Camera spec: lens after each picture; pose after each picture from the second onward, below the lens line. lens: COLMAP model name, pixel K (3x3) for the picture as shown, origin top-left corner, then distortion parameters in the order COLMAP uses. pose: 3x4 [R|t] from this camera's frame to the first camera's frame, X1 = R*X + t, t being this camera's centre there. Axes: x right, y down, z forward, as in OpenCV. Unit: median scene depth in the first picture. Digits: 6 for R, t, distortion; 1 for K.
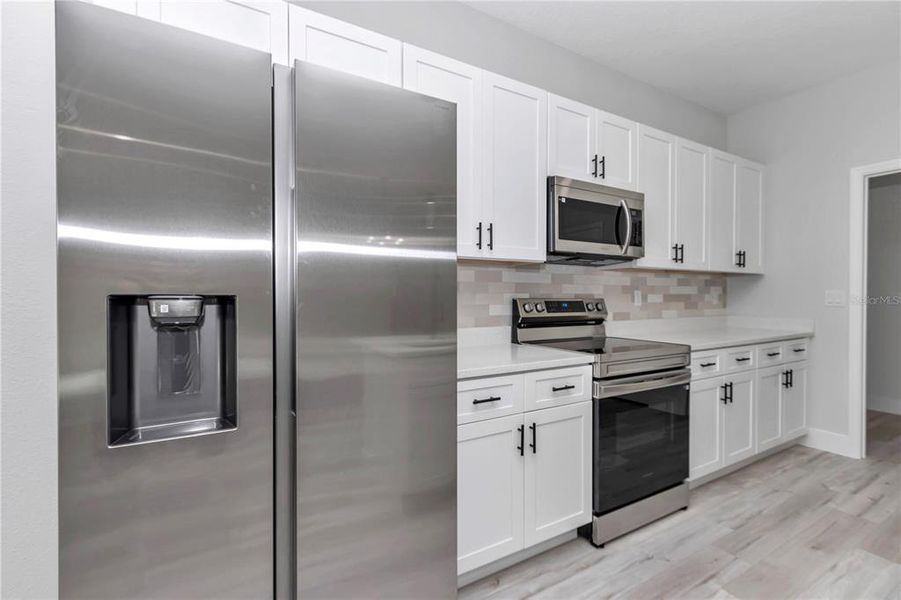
lens RADIAL K [[415.6, 0, 453.5], [0, 415.6, 301.3], [0, 0, 1]] dist [0.010213, -0.000170]
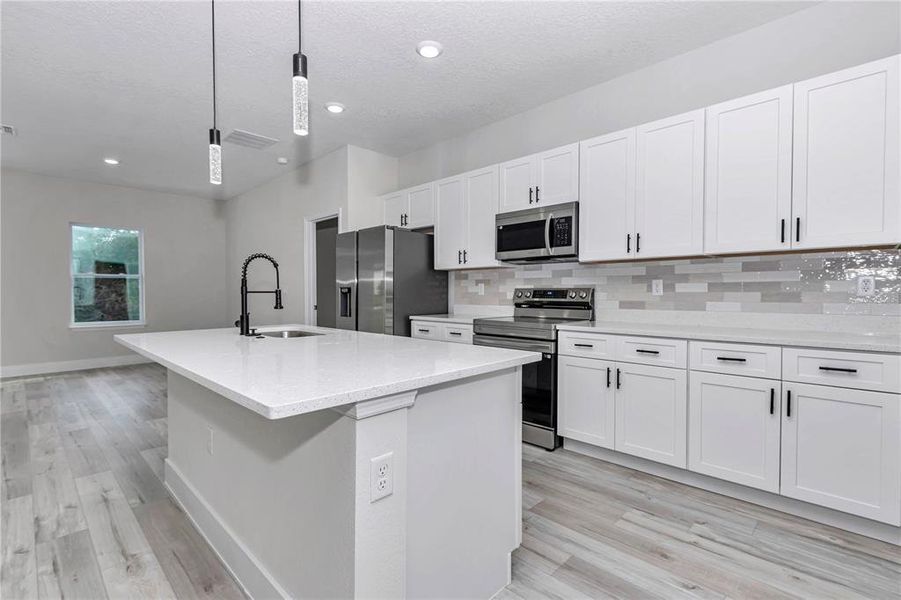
lens RADIAL K [[415.6, 0, 453.5], [0, 415.6, 301.3], [0, 0, 1]] dist [0.010213, -0.000170]
pose [[0.247716, 0.019987, -0.968626, 1.590911], [-0.012481, 0.999770, 0.017438, 0.016878], [0.968752, 0.007769, 0.247909, 0.366416]]
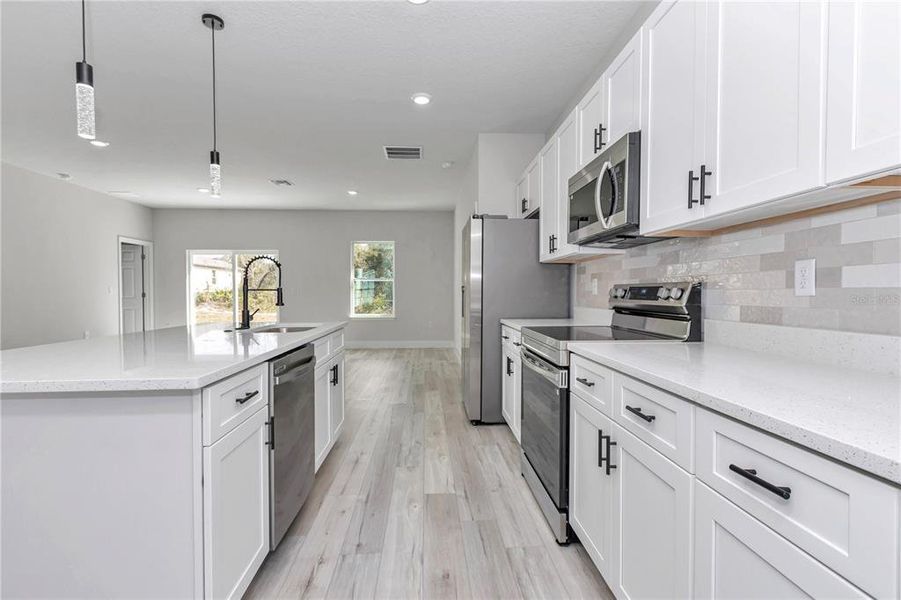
lens RADIAL K [[415.6, 0, 453.5], [0, 415.6, 301.3], [0, 0, 1]] dist [0.010213, -0.000170]
pose [[-0.463508, 0.016868, -0.885932, 1.254305], [-0.013621, 0.999565, 0.026158, 0.012715], [0.885988, 0.024192, -0.463077, 1.096812]]
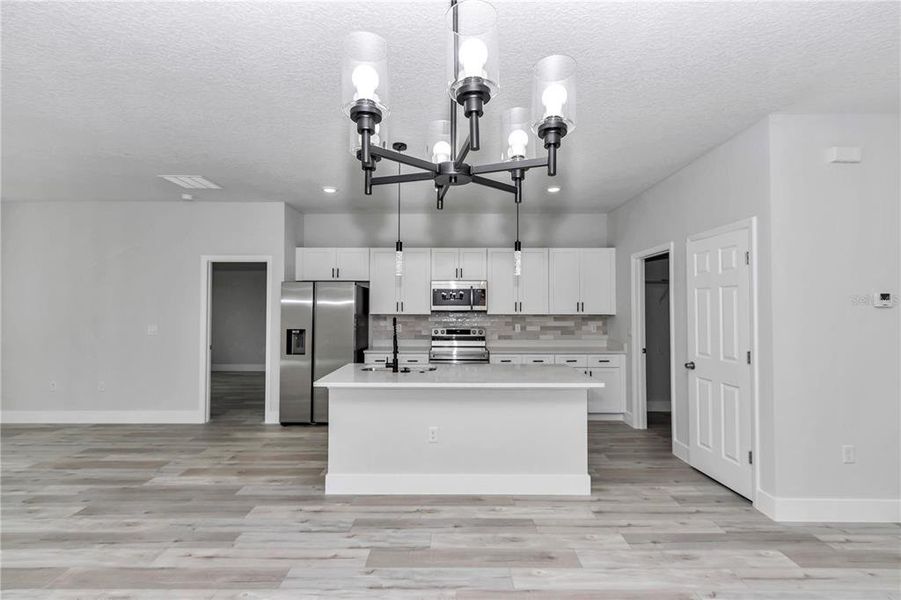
lens RADIAL K [[408.0, 0, 453.6], [0, 408.0, 305.5], [0, 0, 1]] dist [-0.001146, -0.000167]
pose [[0.852335, -0.002841, -0.522989, 1.460105], [-0.009494, 0.999736, -0.020905, -0.086955], [0.522911, 0.022783, 0.852083, -0.931491]]
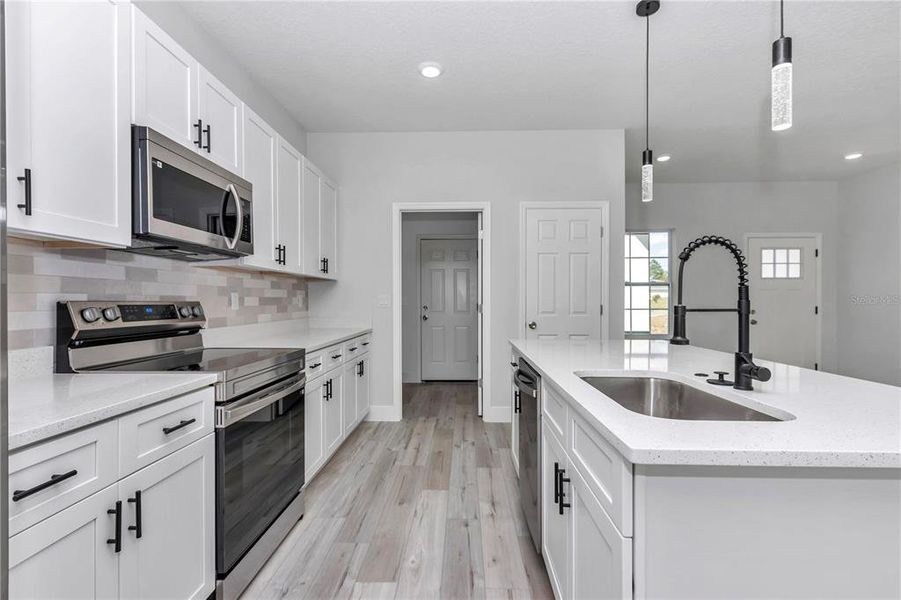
lens RADIAL K [[415.6, 0, 453.5], [0, 415.6, 301.3], [0, 0, 1]] dist [0.010213, -0.000170]
pose [[0.545127, -0.003082, 0.838348, -0.059031], [0.013562, 0.999895, -0.005142, 0.004157], [-0.838244, 0.014173, 0.545111, 0.157653]]
